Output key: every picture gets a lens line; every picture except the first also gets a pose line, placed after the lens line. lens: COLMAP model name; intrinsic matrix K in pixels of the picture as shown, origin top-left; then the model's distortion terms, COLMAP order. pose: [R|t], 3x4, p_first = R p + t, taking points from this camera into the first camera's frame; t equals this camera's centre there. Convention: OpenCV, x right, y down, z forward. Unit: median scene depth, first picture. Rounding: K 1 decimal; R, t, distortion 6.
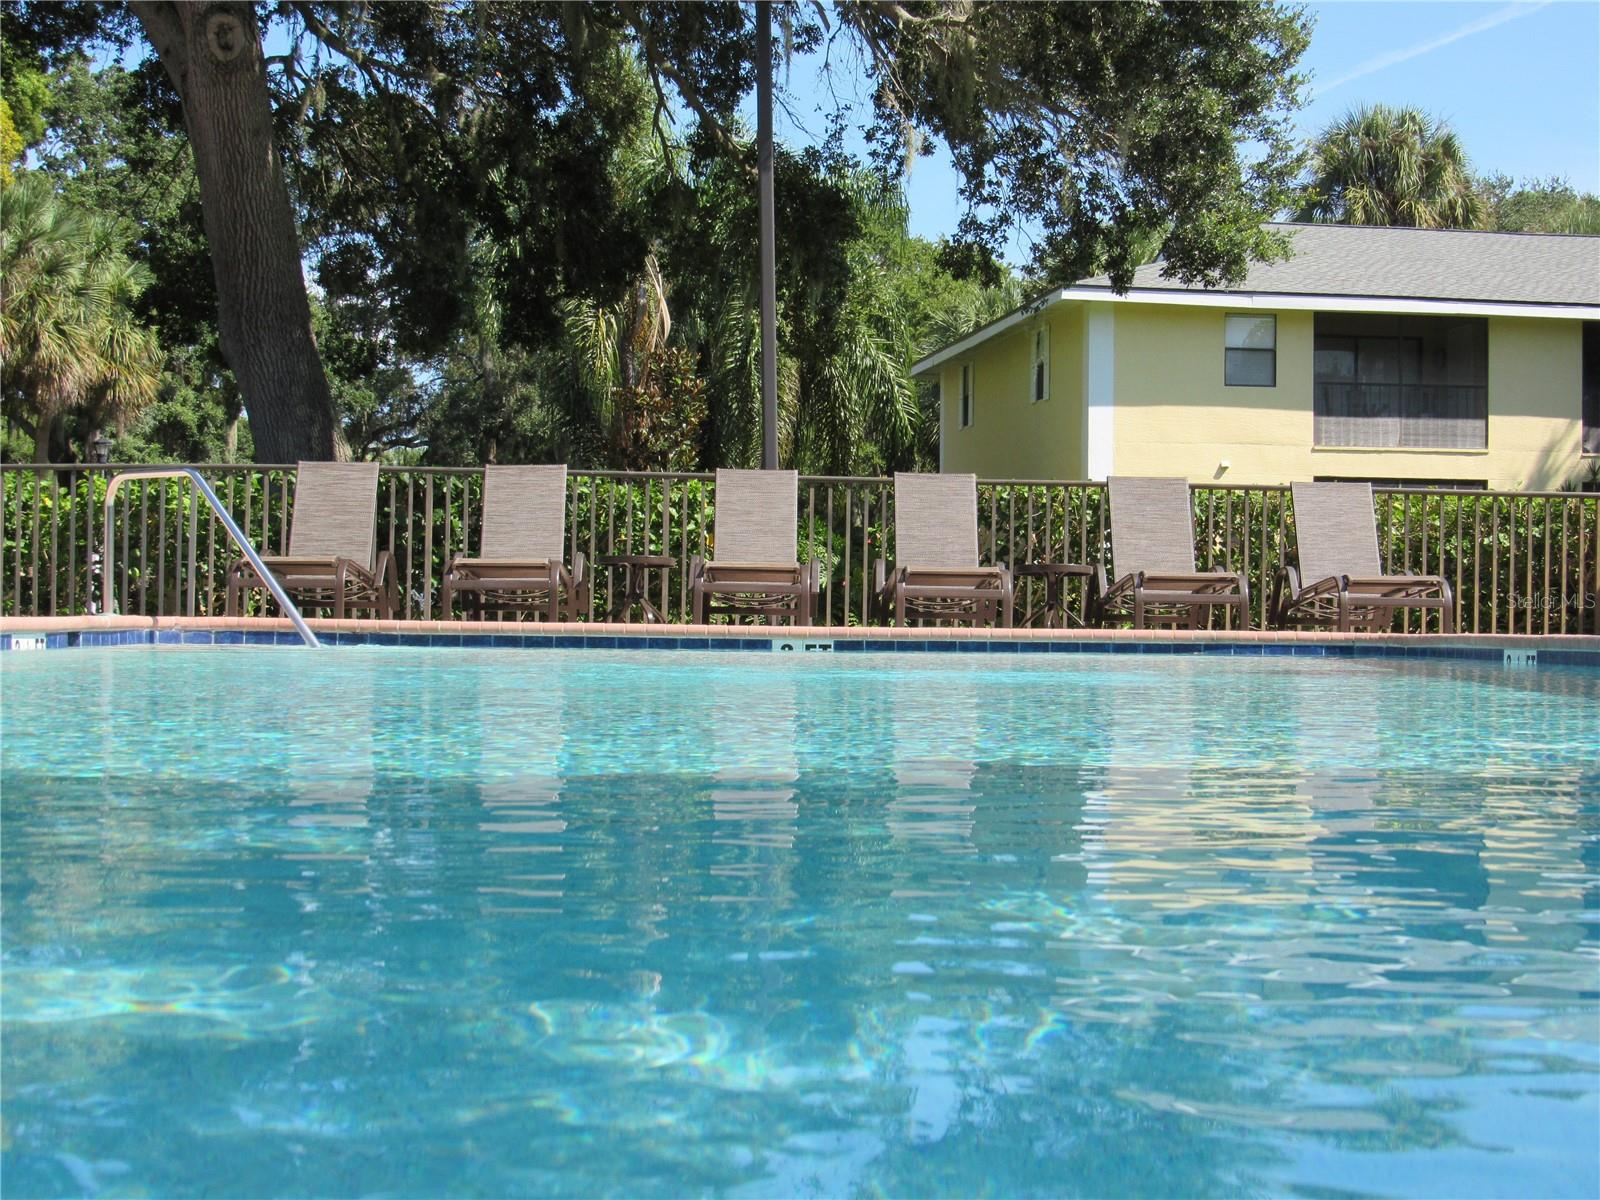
lens RADIAL K [[2498.0, 0, 800.0], [0, 2498.0, 600.0], [0, 0, 1]] dist [-0.087214, 0.106557]
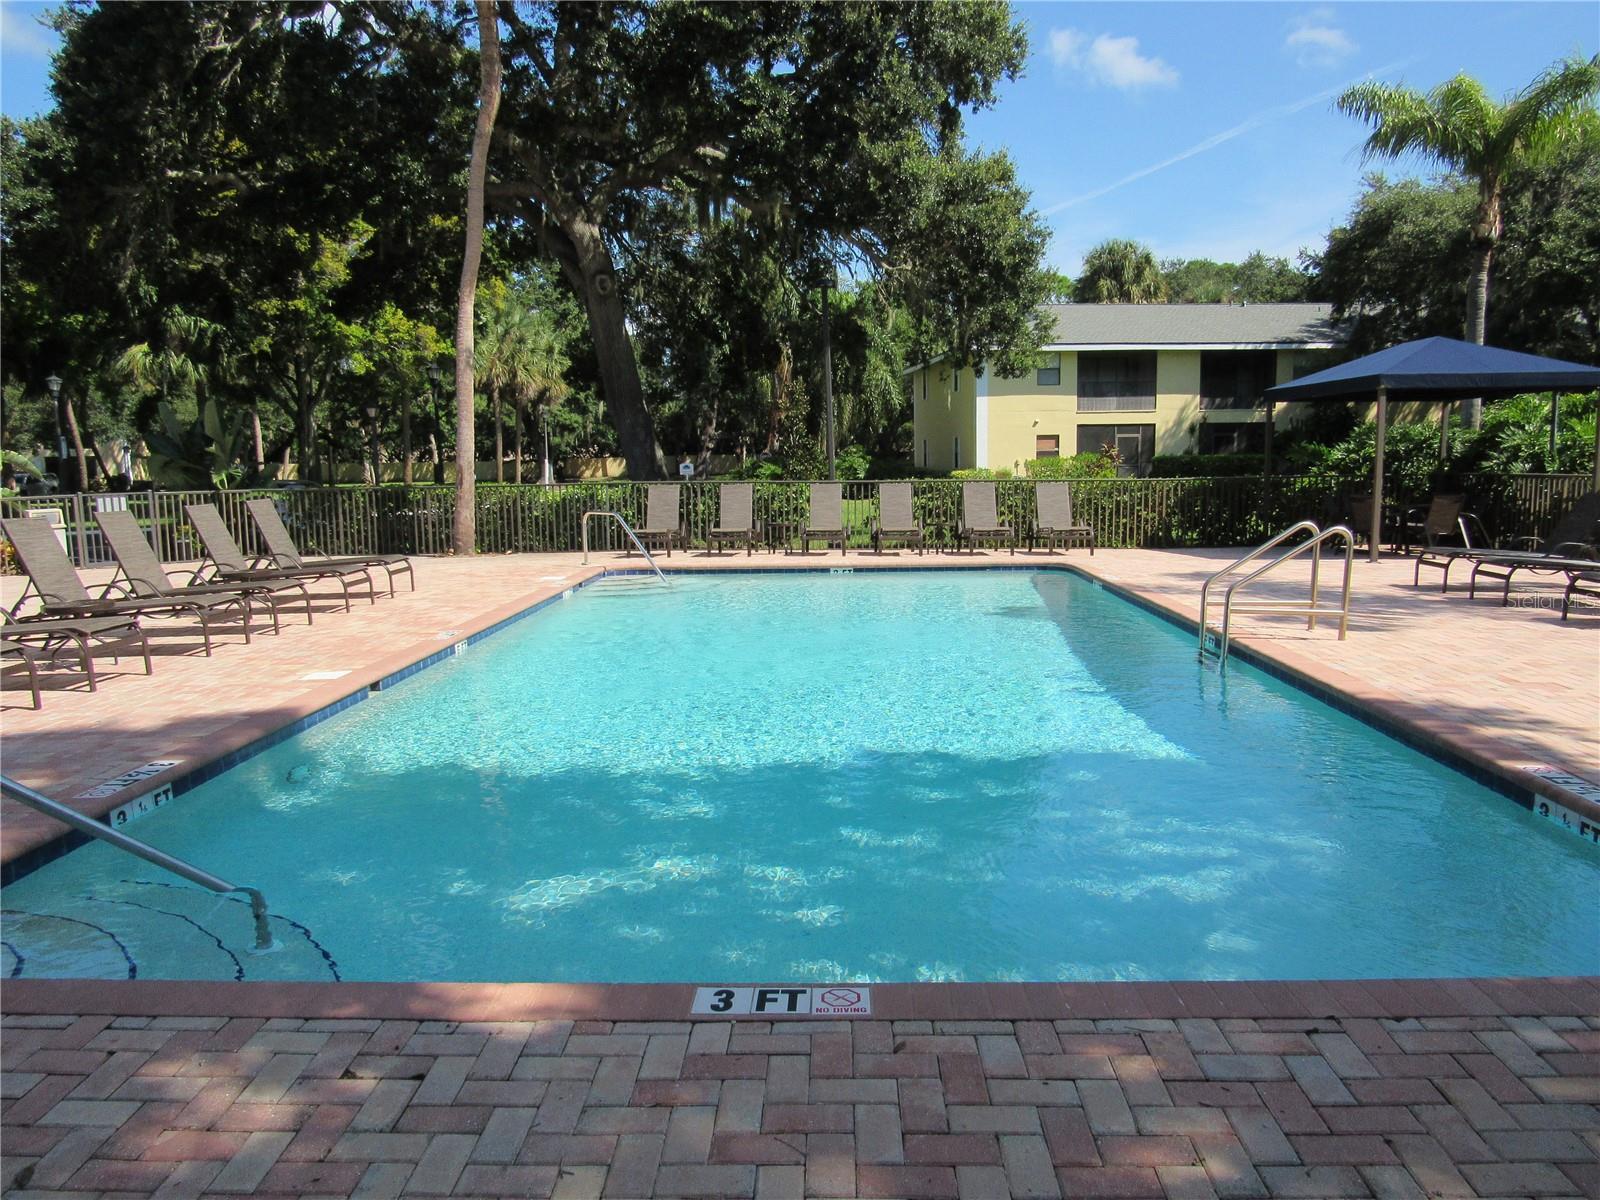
lens RADIAL K [[1169.8, 0, 800.0], [0, 1169.8, 600.0], [0, 0, 1]] dist [-0.001656, -0.002320]
pose [[0.998323, -0.020374, -0.054194, 0.008441], [0.027558, 0.990421, 0.135303, -0.042713], [0.050918, -0.136570, 0.989321, -0.092718]]
